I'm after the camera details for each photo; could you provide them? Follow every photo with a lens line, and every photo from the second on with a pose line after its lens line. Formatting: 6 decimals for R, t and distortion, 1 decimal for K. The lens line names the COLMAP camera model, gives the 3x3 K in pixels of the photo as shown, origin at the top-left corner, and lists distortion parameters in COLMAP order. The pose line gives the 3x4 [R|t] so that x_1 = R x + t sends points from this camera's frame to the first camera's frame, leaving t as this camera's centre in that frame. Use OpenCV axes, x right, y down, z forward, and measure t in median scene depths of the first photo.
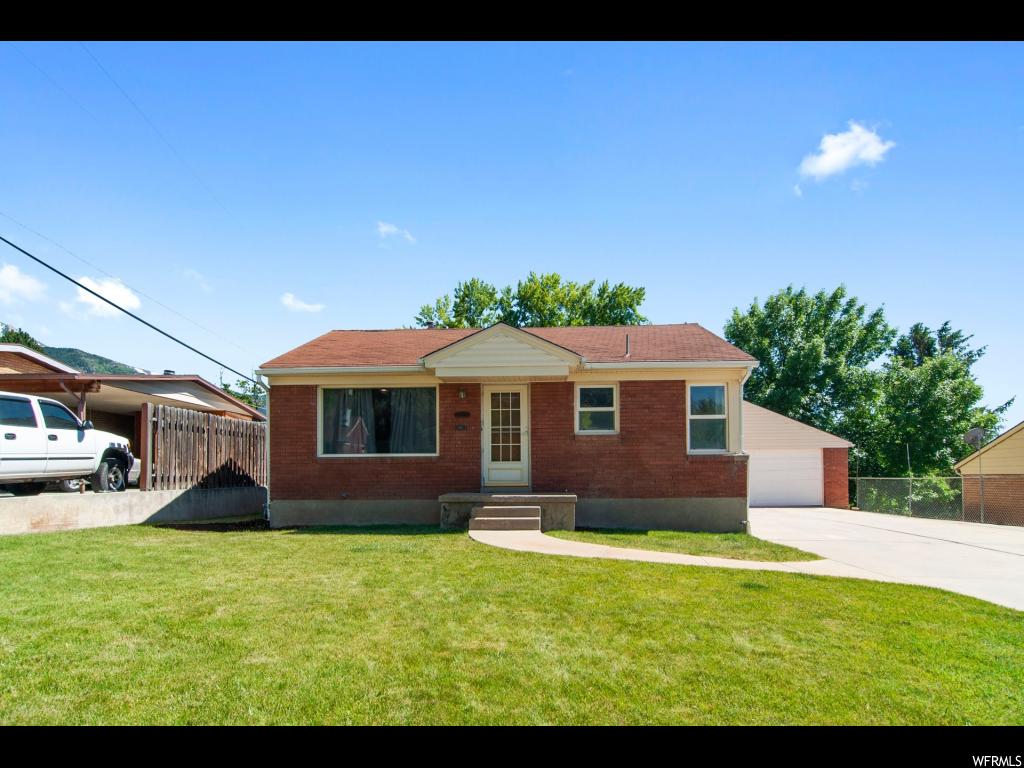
lens RADIAL K [[593.2, 0, 512.1], [0, 593.2, 443.2], [0, 0, 1]] dist [-0.001415, -0.000608]
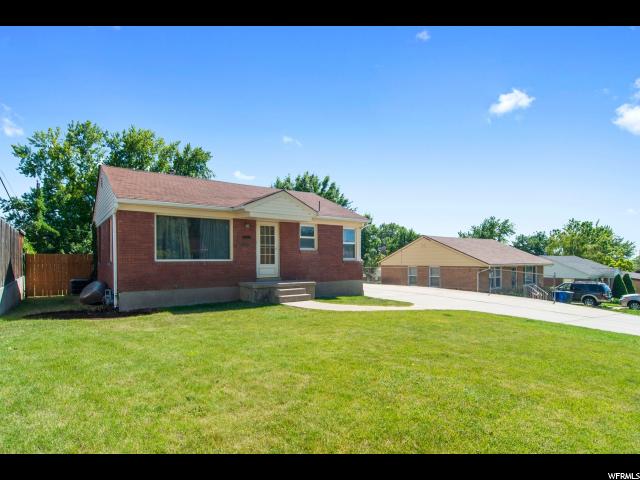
lens RADIAL K [[339.1, 0, 318.9], [0, 339.1, 267.7], [0, 0, 1]] dist [-0.000560, -0.000362]
pose [[0.785267, -0.010446, 0.619069, -0.531528], [-0.039439, 0.996983, 0.066849, -0.033979], [-0.617900, -0.076910, 0.782486, 0.084788]]
